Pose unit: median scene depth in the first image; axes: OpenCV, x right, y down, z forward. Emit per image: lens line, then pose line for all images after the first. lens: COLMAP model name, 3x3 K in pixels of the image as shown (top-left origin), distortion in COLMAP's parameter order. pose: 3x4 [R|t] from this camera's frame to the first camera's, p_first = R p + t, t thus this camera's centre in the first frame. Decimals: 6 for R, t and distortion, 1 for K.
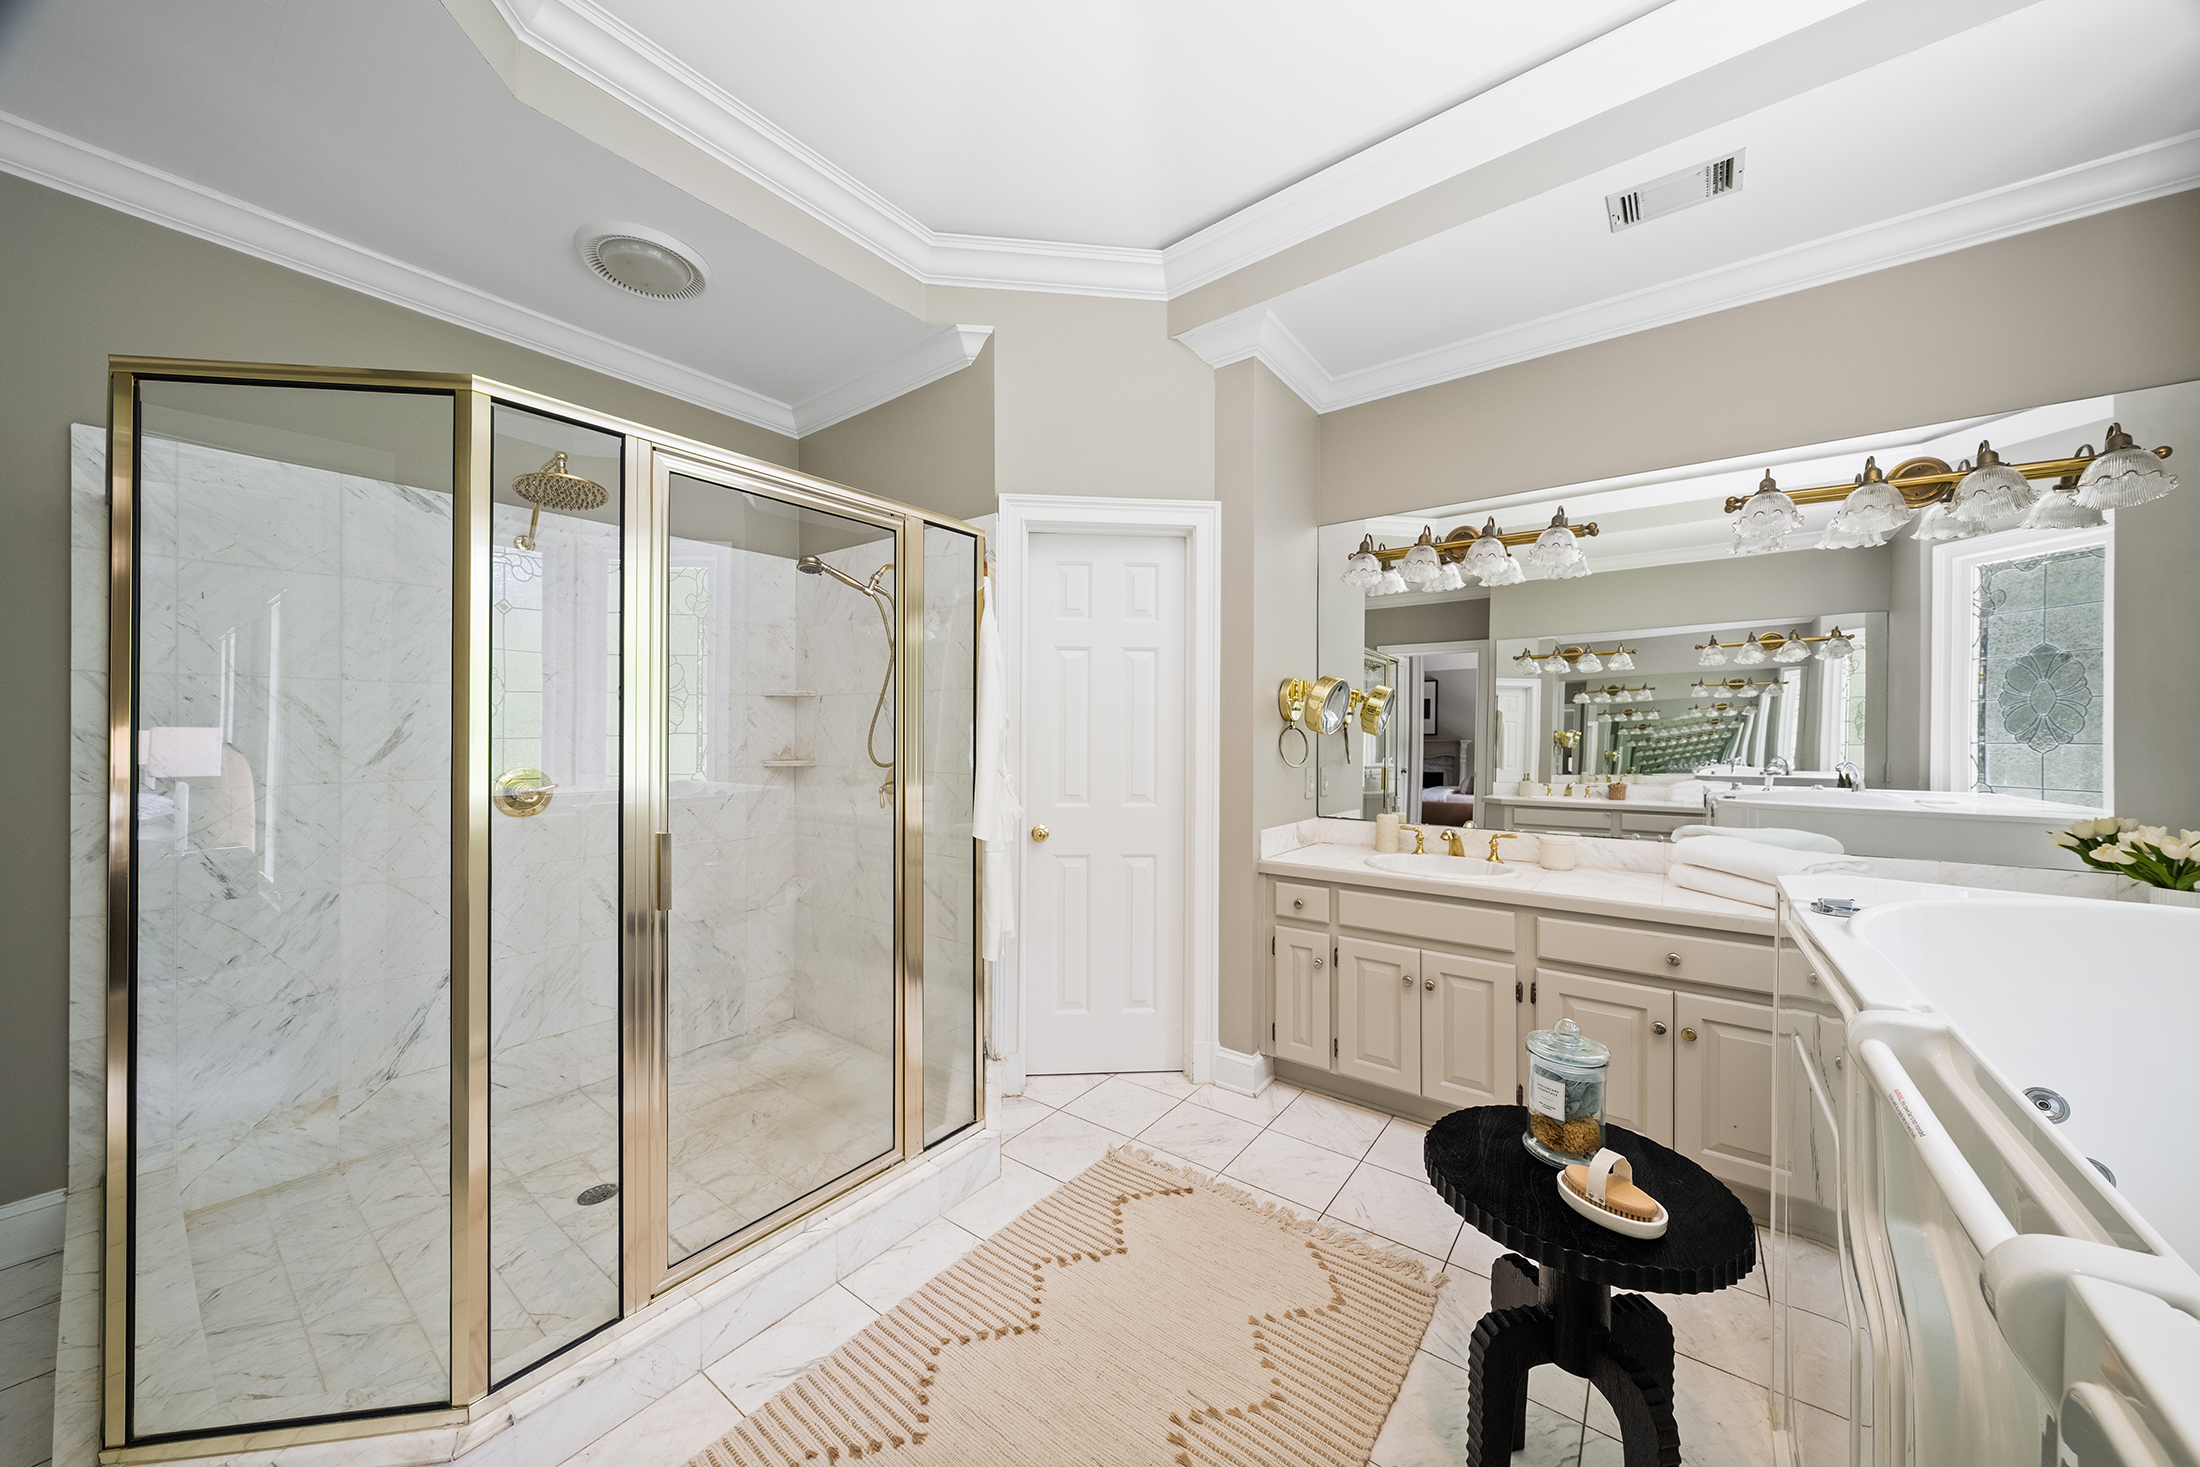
lens RADIAL K [[749.7, 0, 1099.9], [0, 749.7, 728.2], [0, 0, 1]] dist [0.000327, -0.000026]
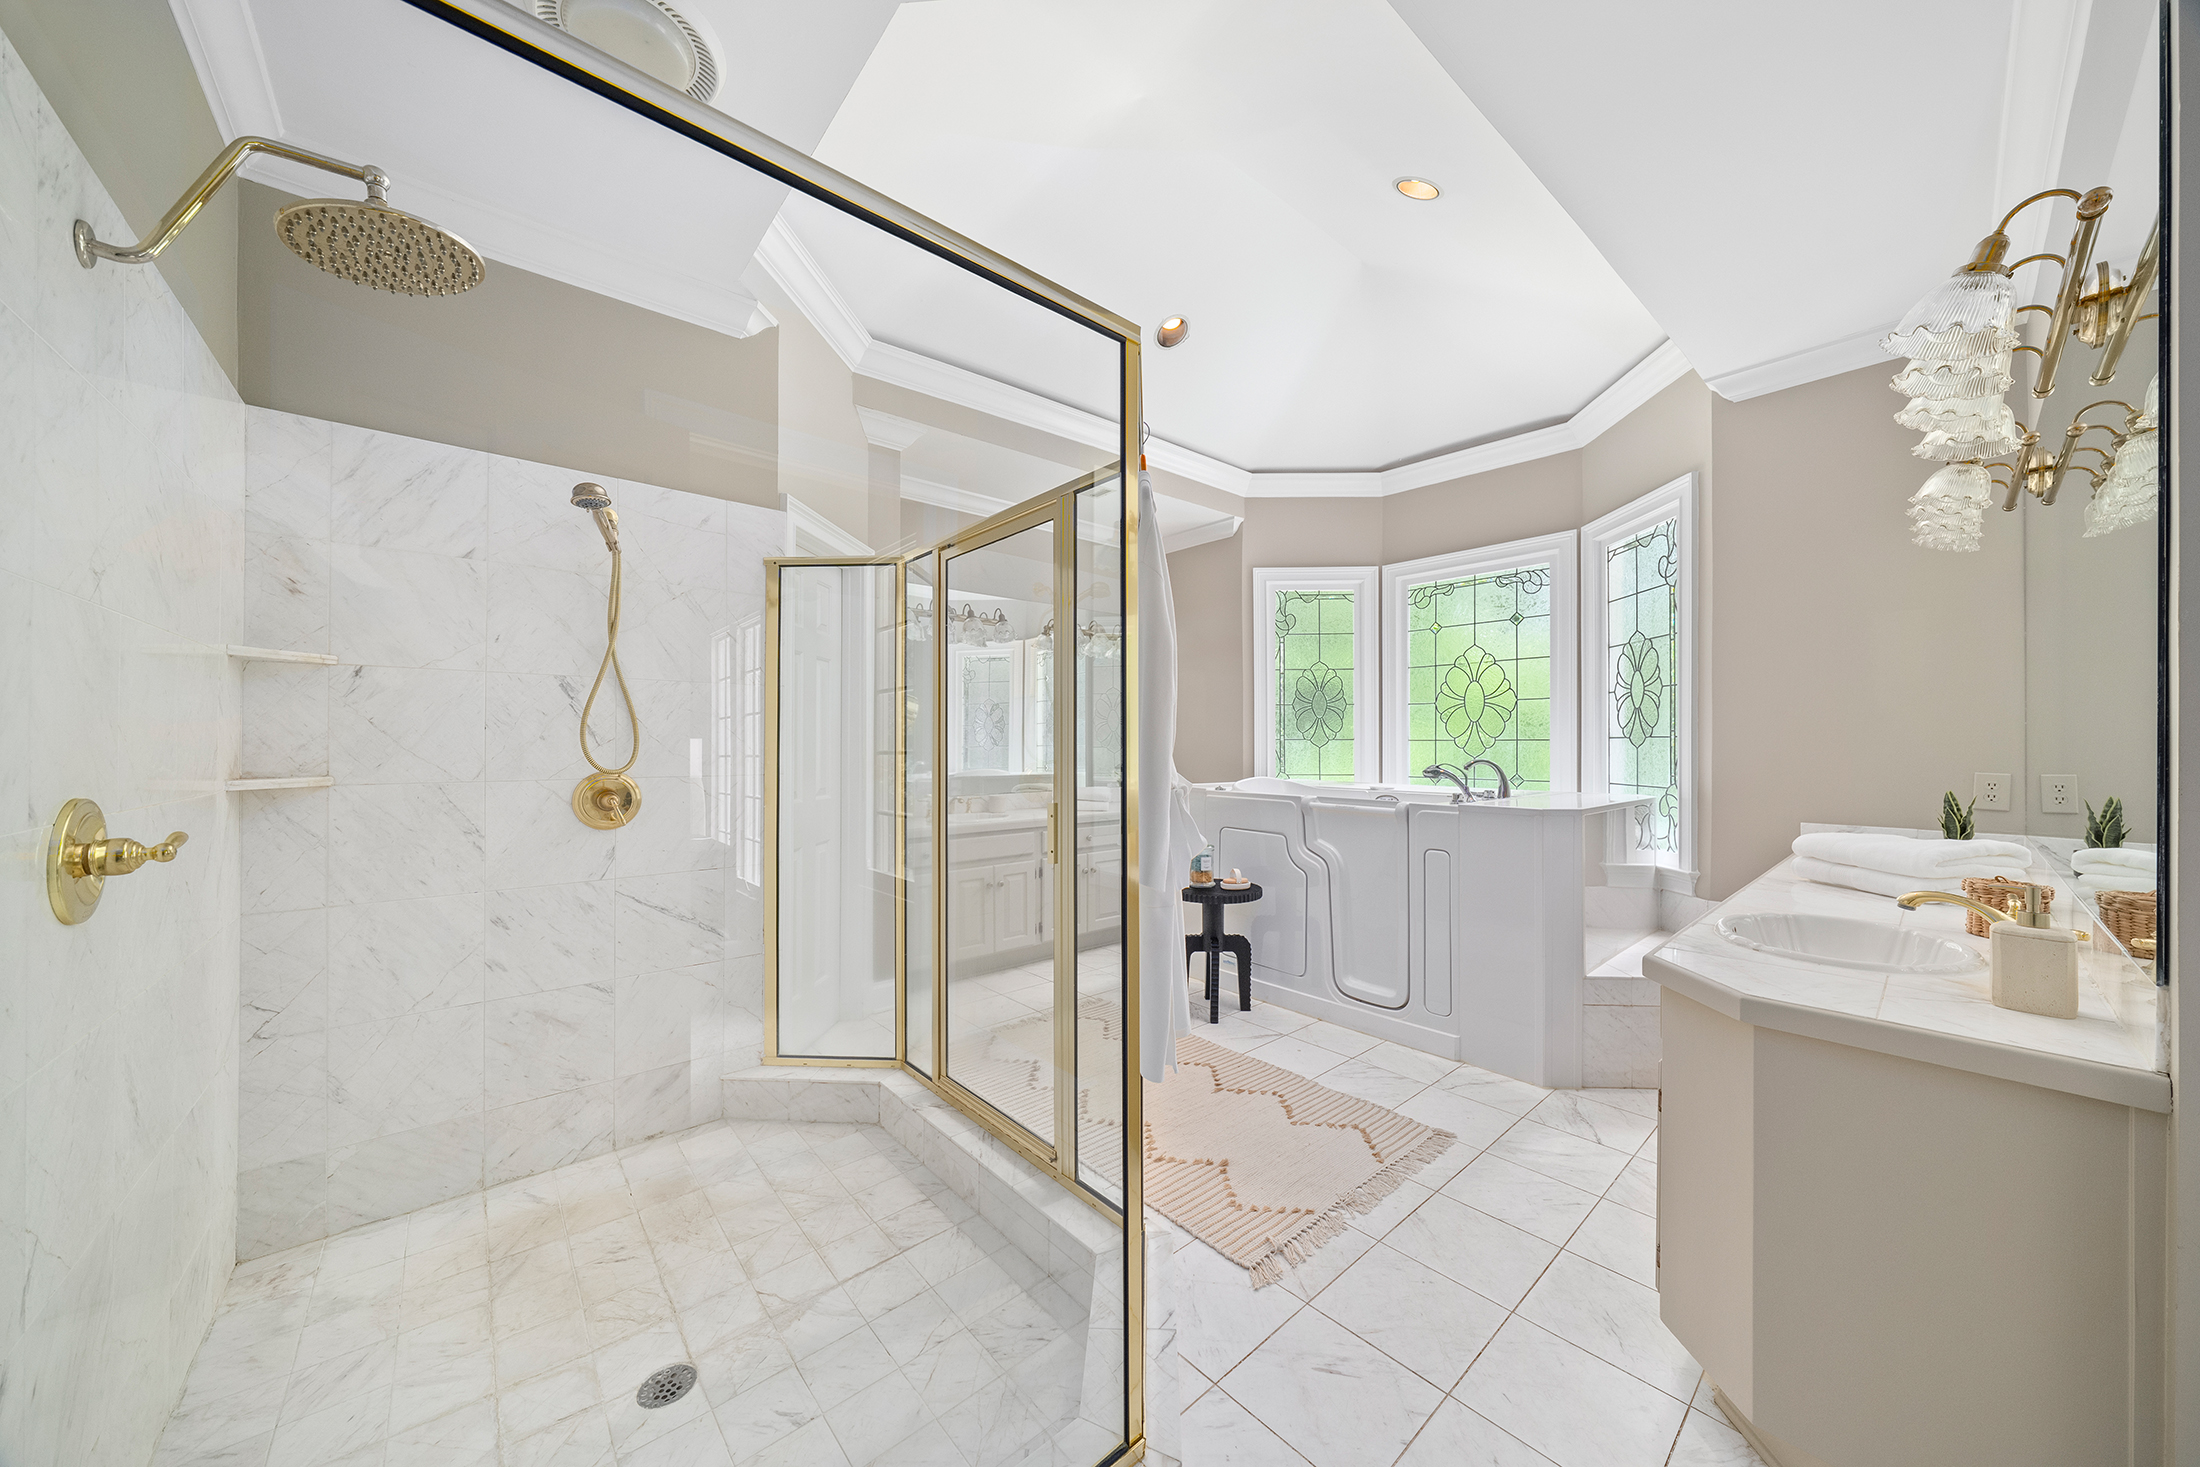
lens RADIAL K [[753.2, 0, 1102.5], [0, 753.2, 742.9], [0, 0, 1]] dist [-0.007291, 0.001405]
pose [[0.202072, -0.003055, 0.979366, -0.984820], [-0.006537, 0.999969, 0.004468, 0.012860], [-0.979349, -0.007305, 0.202046, 0.361656]]
